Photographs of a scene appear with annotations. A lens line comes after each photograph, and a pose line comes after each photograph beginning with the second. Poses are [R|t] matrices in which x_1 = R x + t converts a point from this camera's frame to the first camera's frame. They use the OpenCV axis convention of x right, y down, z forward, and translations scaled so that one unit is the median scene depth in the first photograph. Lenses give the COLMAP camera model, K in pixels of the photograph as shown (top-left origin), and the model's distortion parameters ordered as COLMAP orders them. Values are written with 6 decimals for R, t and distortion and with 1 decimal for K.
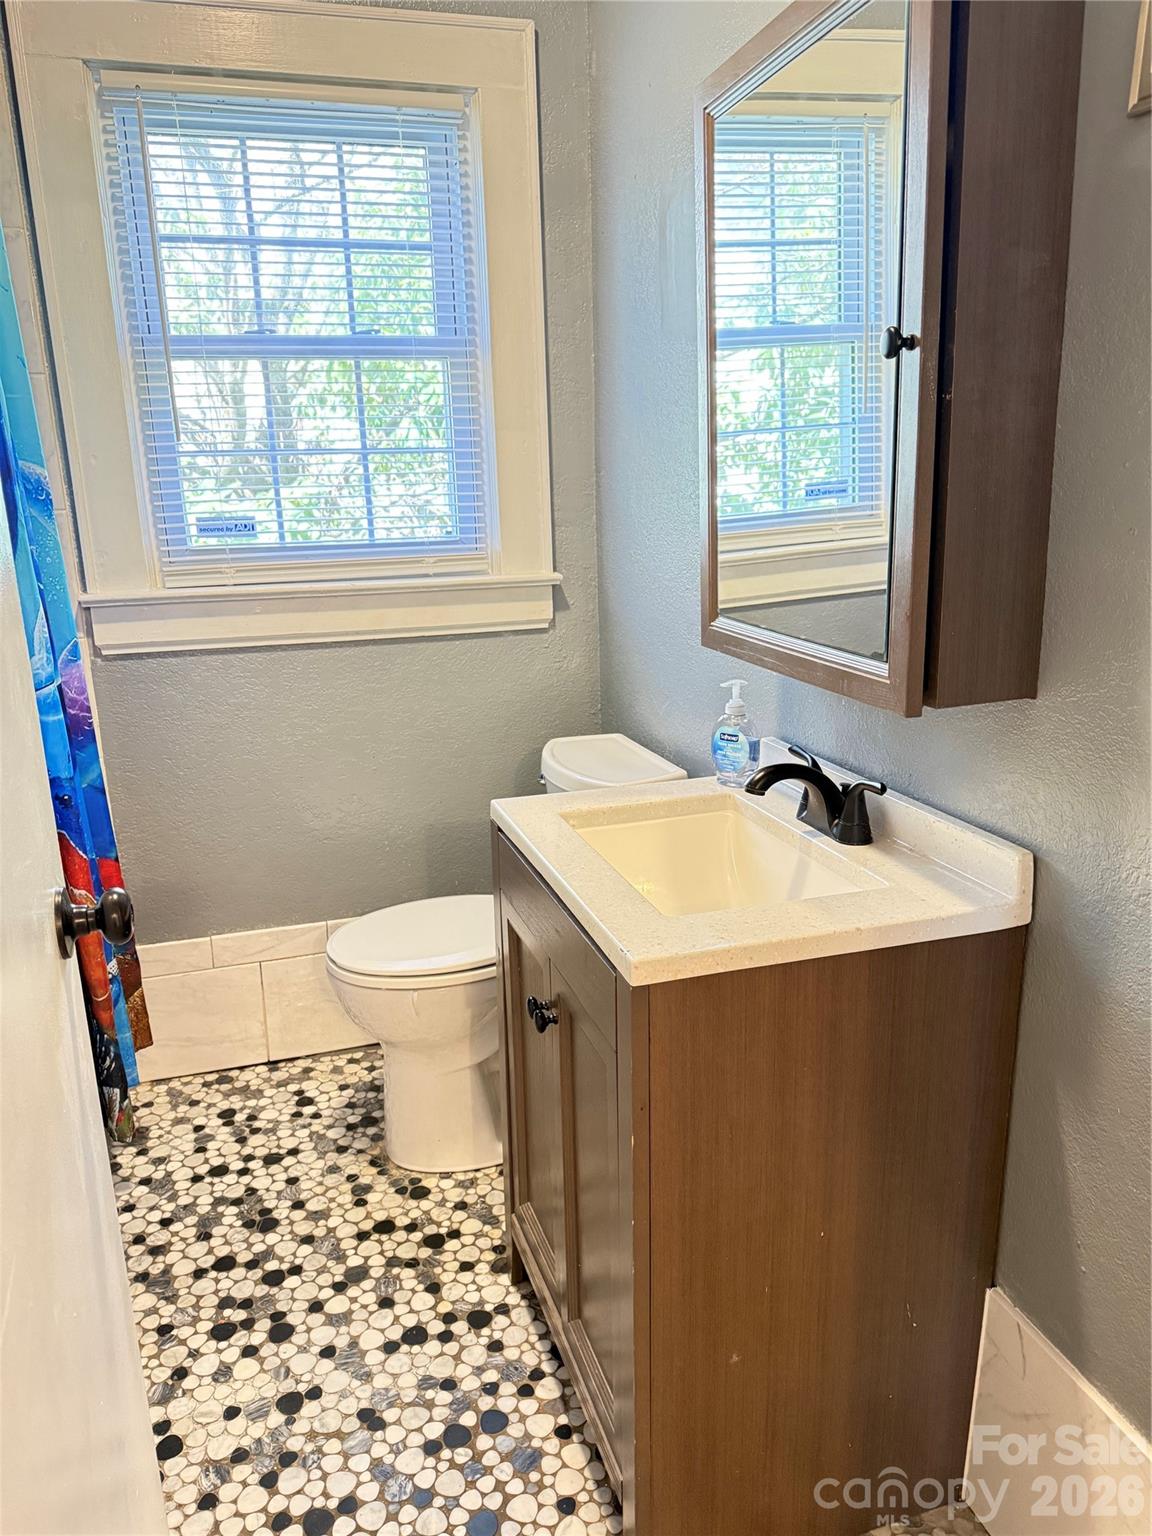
lens RADIAL K [[1080.4, 0, 560.8], [0, 1080.4, 780.1], [0, 0, 1]] dist [0.059687, -0.067009]
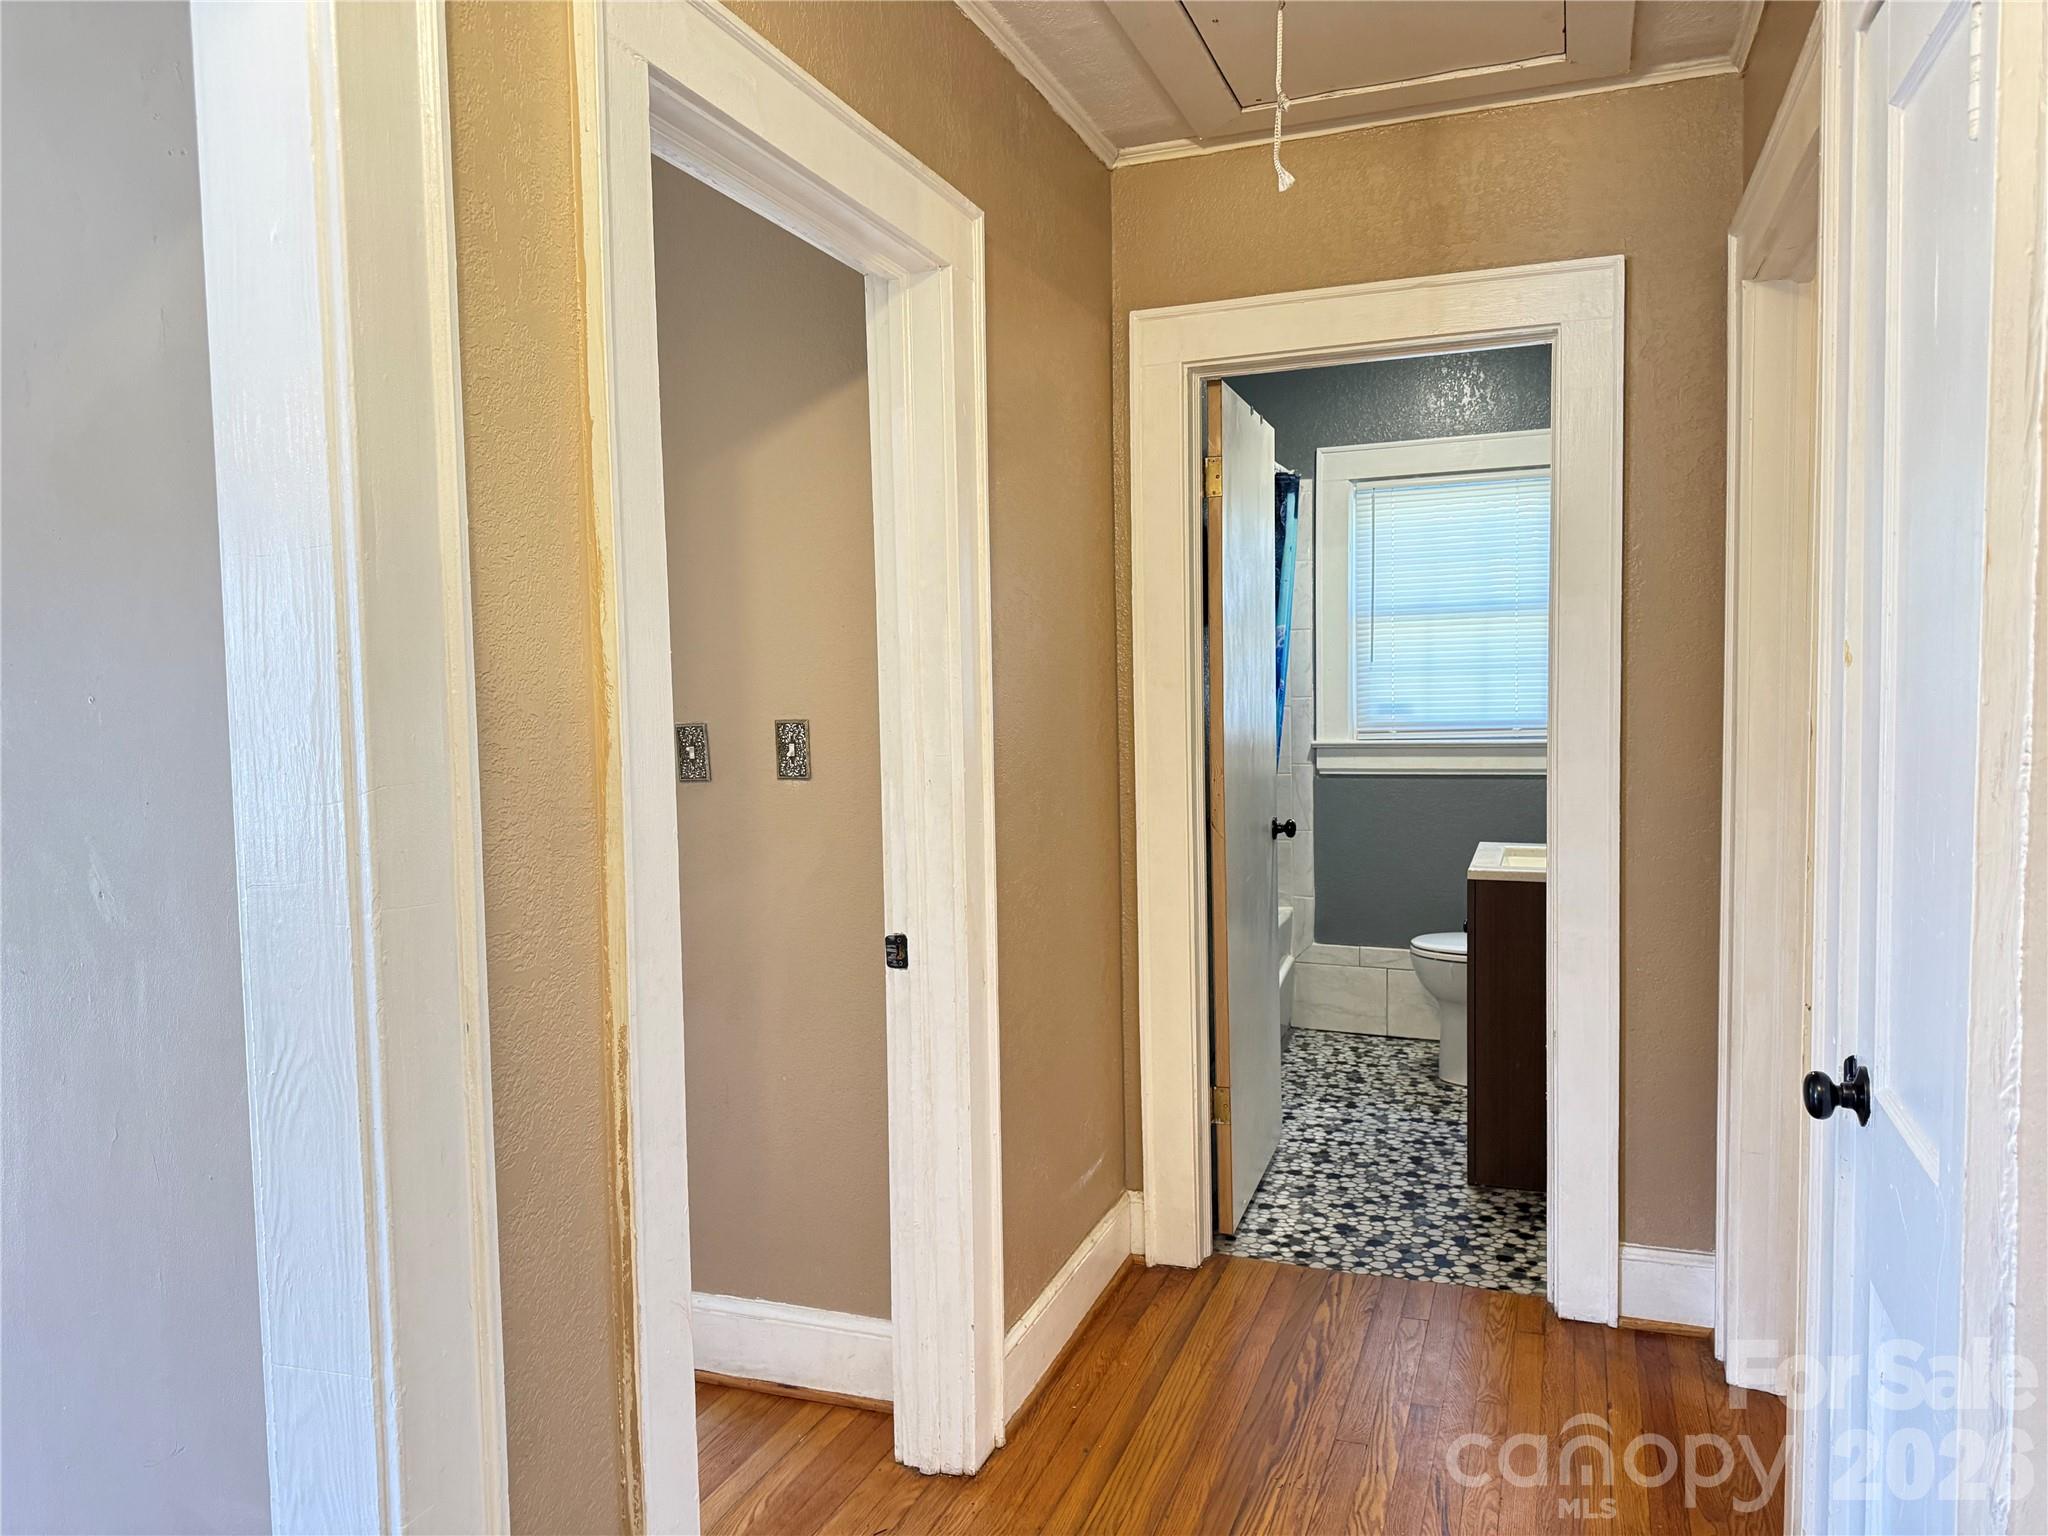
lens RADIAL K [[1440.5, 0, 1012.4], [0, 1440.5, 769.1], [0, 0, 1]] dist [0.059687, -0.067009]
pose [[0.789884, 0.048836, -0.611308, 0.792641], [-0.164188, 0.977274, -0.134079, 0.350144], [0.590868, 0.206276, 0.779952, -1.454439]]
